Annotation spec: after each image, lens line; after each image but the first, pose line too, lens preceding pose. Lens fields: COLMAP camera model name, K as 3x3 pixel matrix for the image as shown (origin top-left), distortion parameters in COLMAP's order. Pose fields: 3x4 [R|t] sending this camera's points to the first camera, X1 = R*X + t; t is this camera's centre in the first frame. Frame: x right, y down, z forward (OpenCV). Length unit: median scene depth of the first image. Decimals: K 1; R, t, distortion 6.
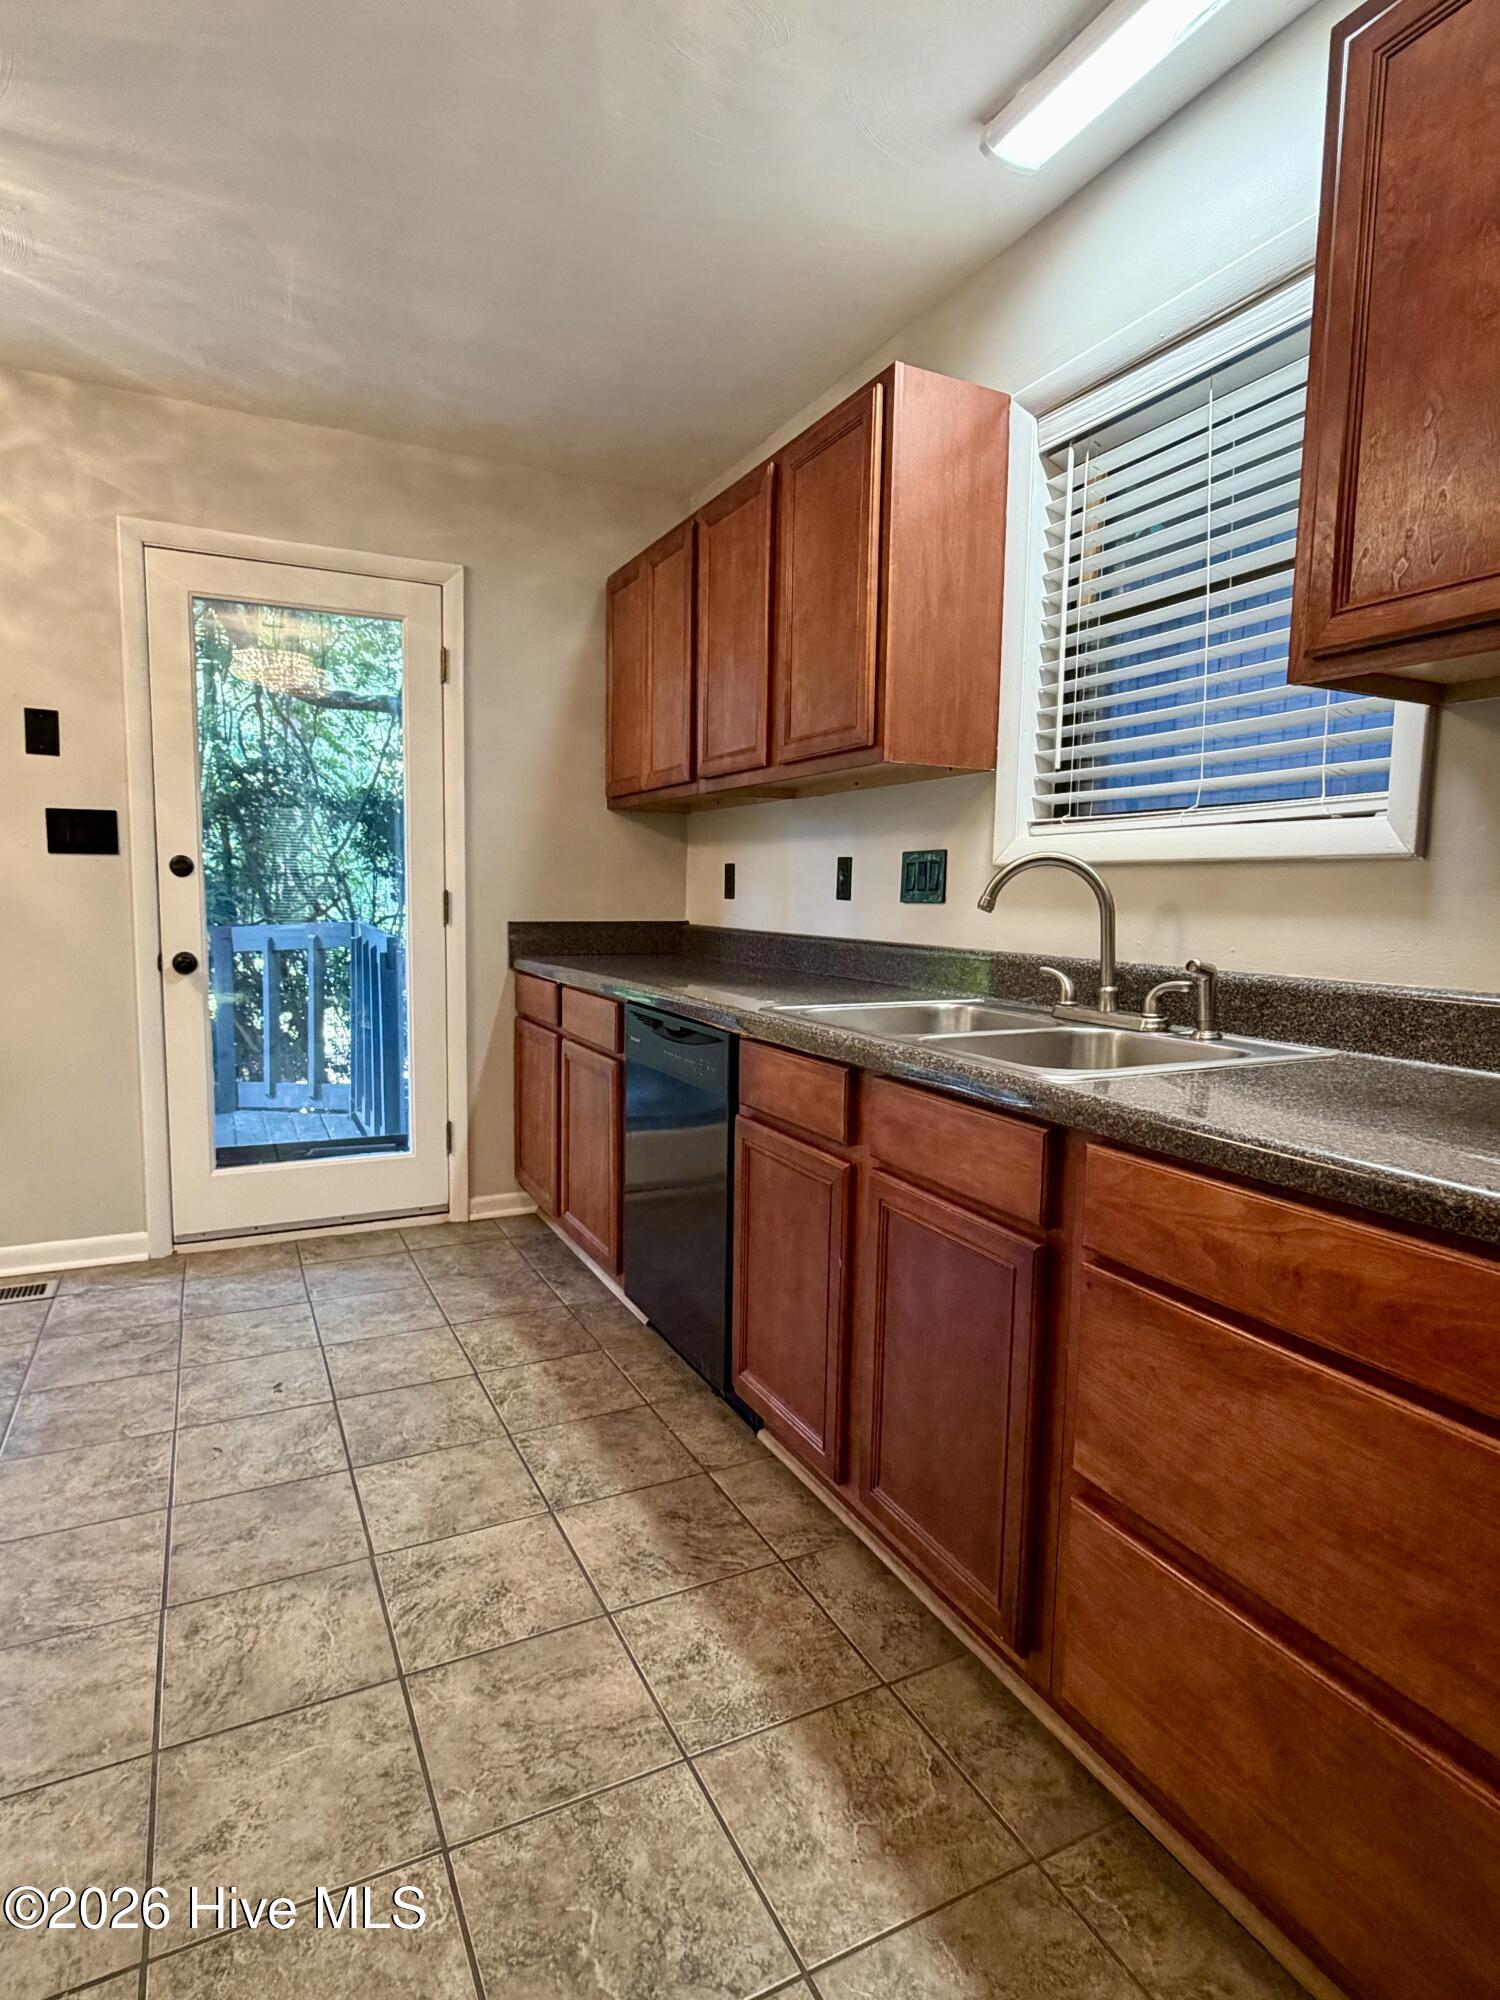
lens RADIAL K [[1084.7, 0, 750.7], [0, 1084.7, 1012.0], [0, 0, 1]] dist [-0.000271, 0.002177]
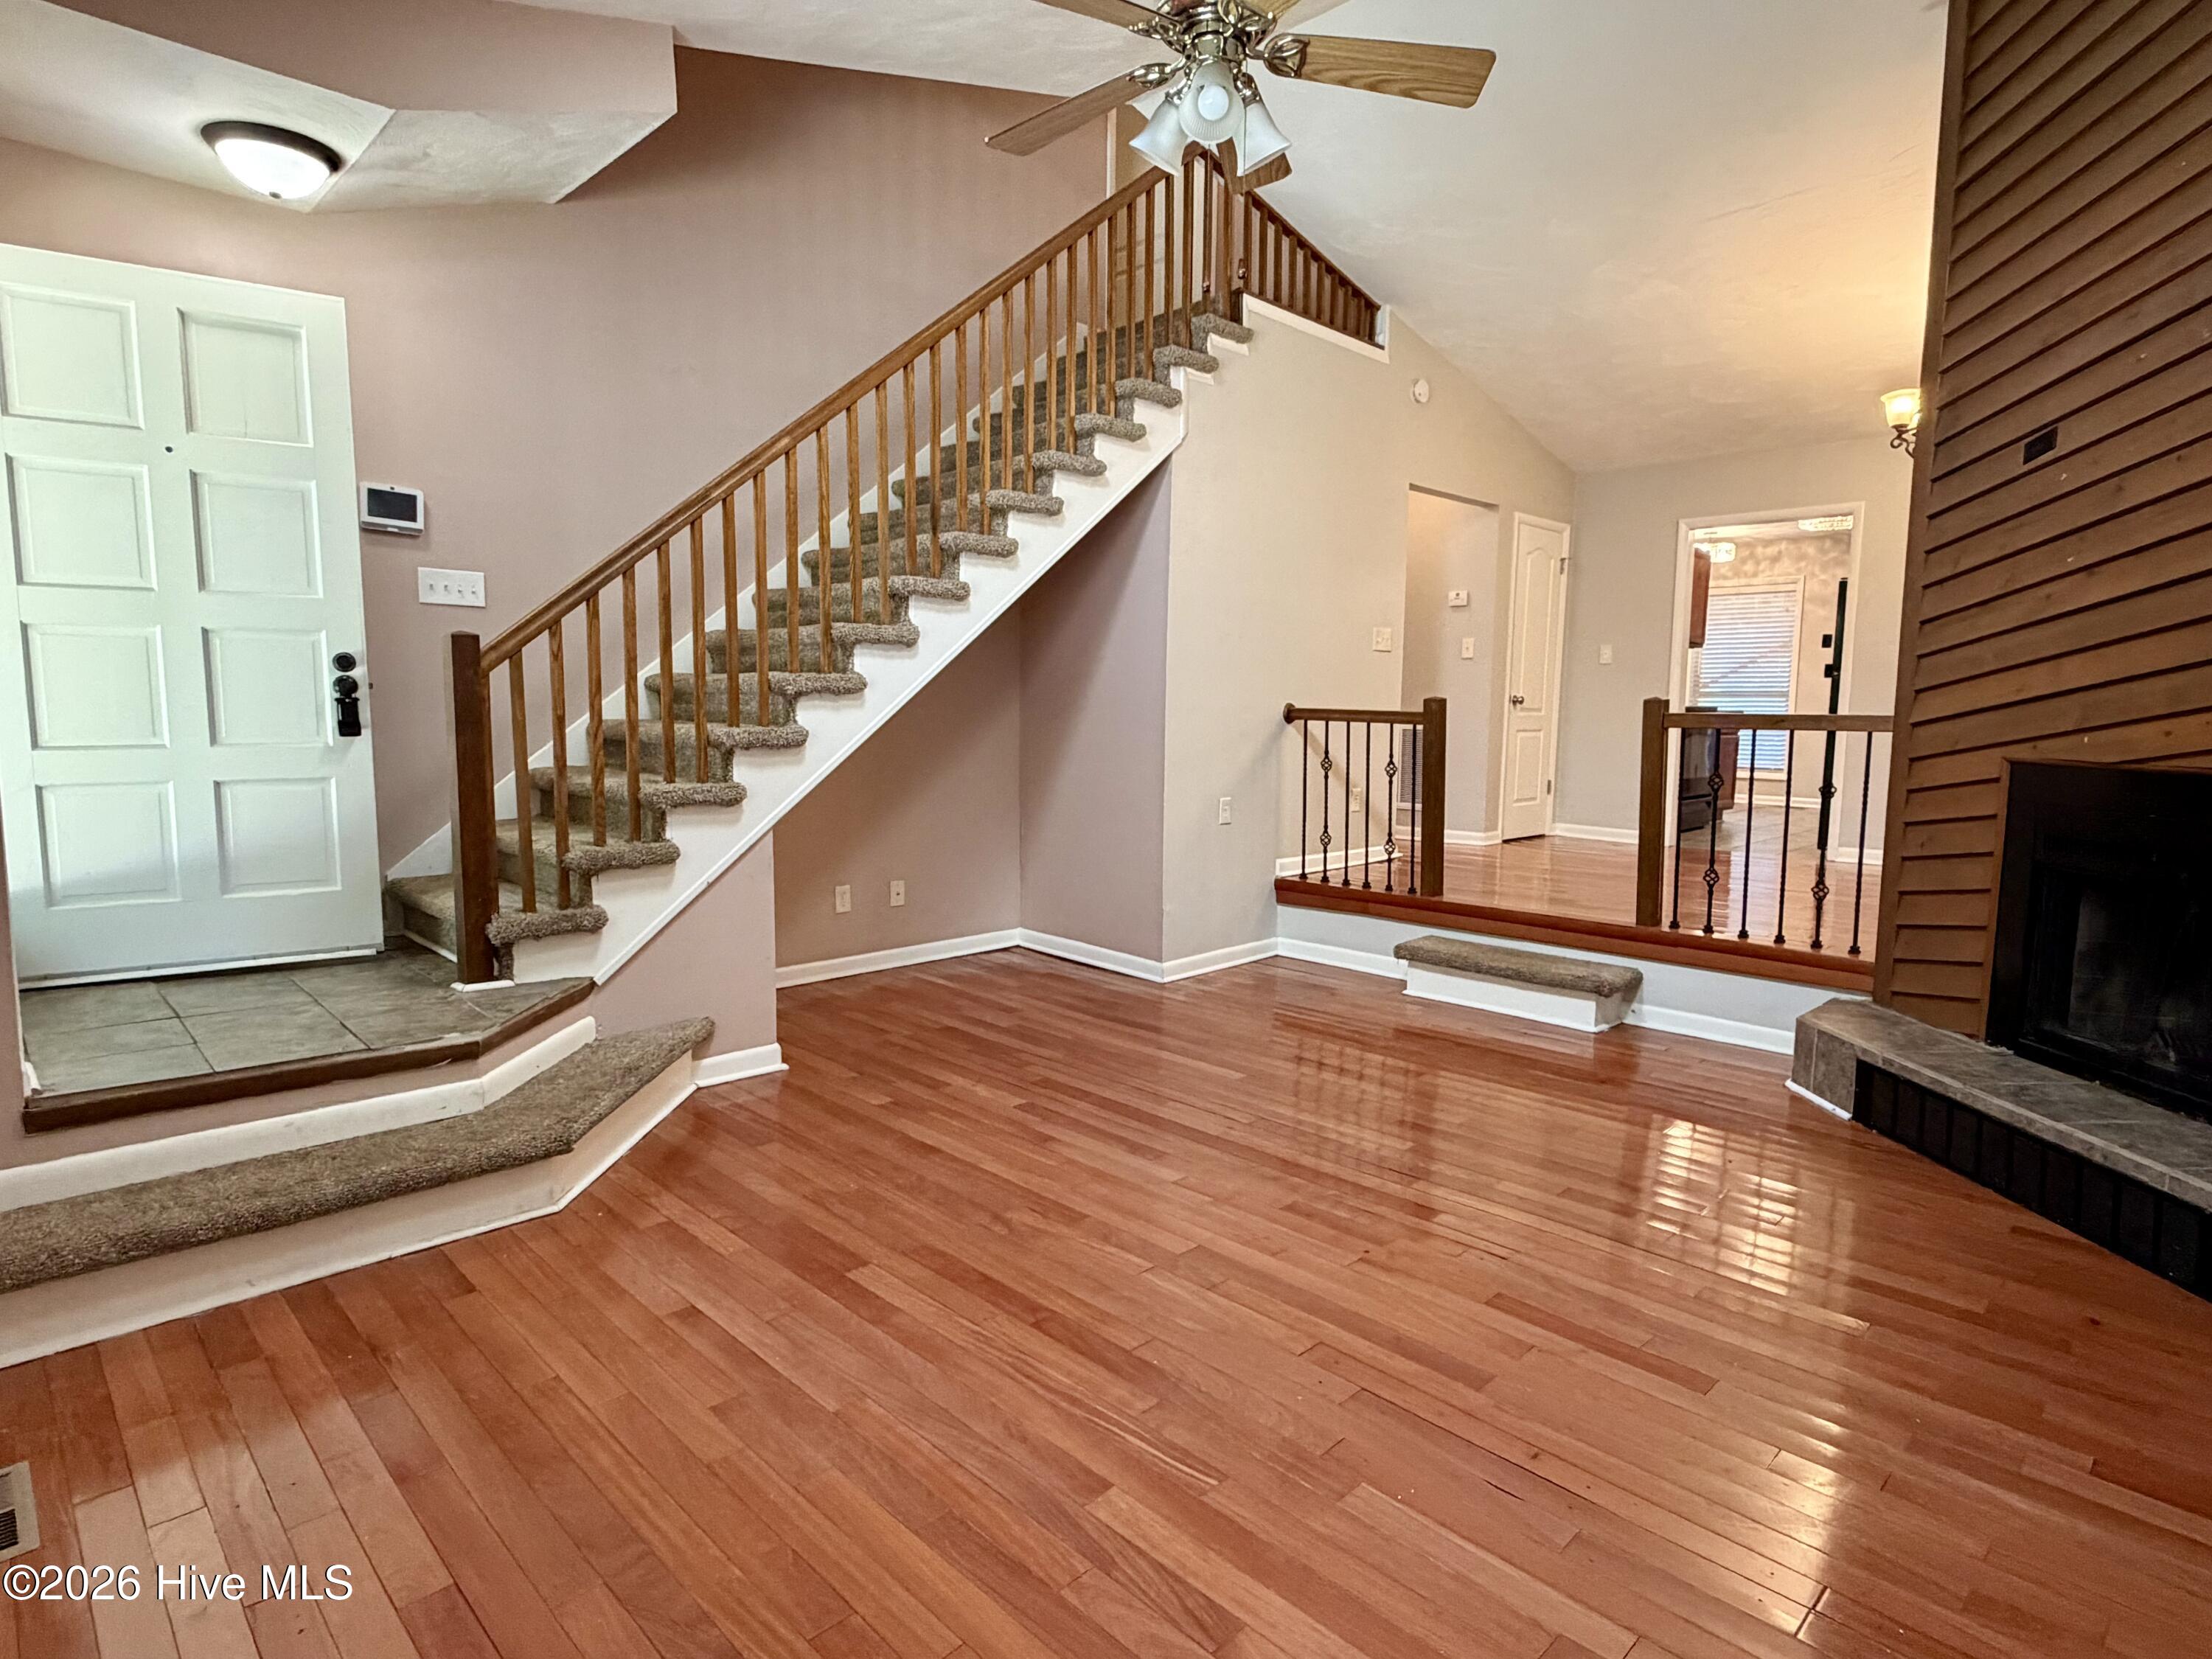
lens RADIAL K [[1199.7, 0, 1106.6], [0, 1199.7, 826.3], [0, 0, 1]] dist [-0.000271, 0.002177]
pose [[0.308994, 0.084620, -0.947292, 2.513976], [-0.112027, 0.992338, 0.052103, 0.412744], [0.944443, 0.090023, 0.316106, -2.513106]]
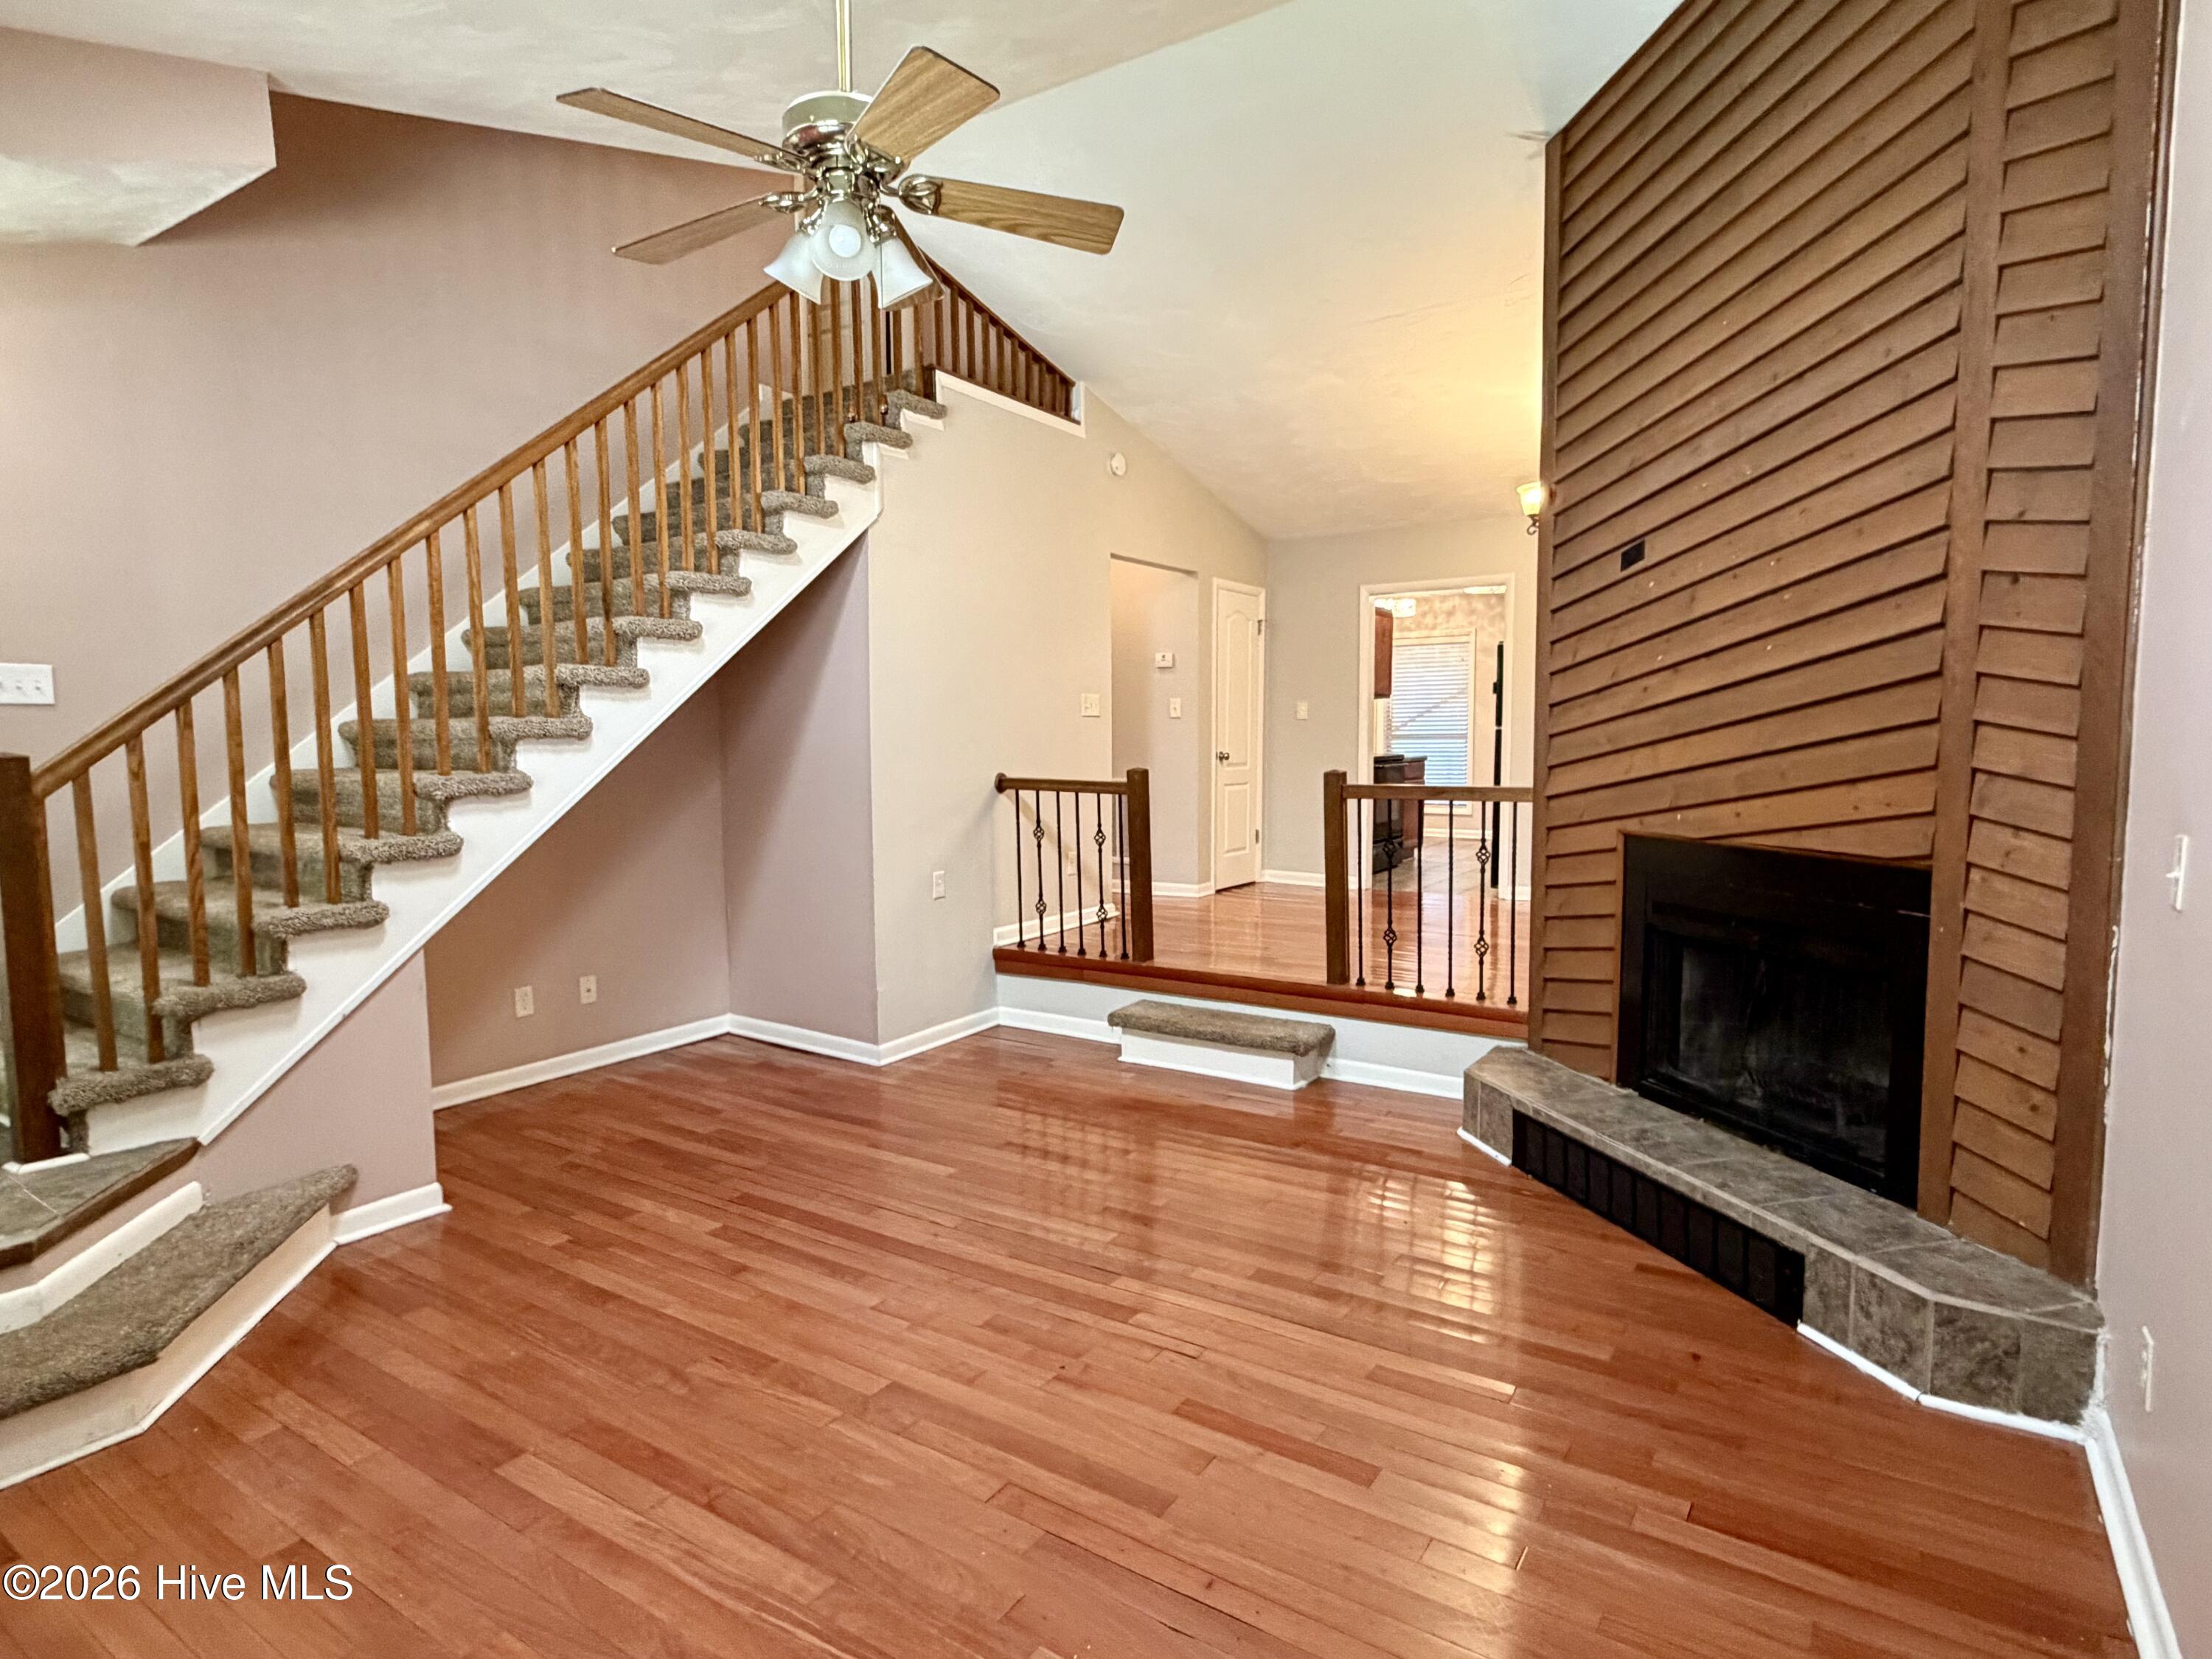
lens RADIAL K [[1199.7, 0, 1101.1], [0, 1199.7, 830.3], [0, 0, 1]] dist [-0.000271, 0.002177]
pose [[0.499088, 0.050113, -0.865101, 2.523028], [-0.081114, 0.996645, 0.010937, 0.325374], [0.862747, 0.064713, 0.501478, -2.457573]]
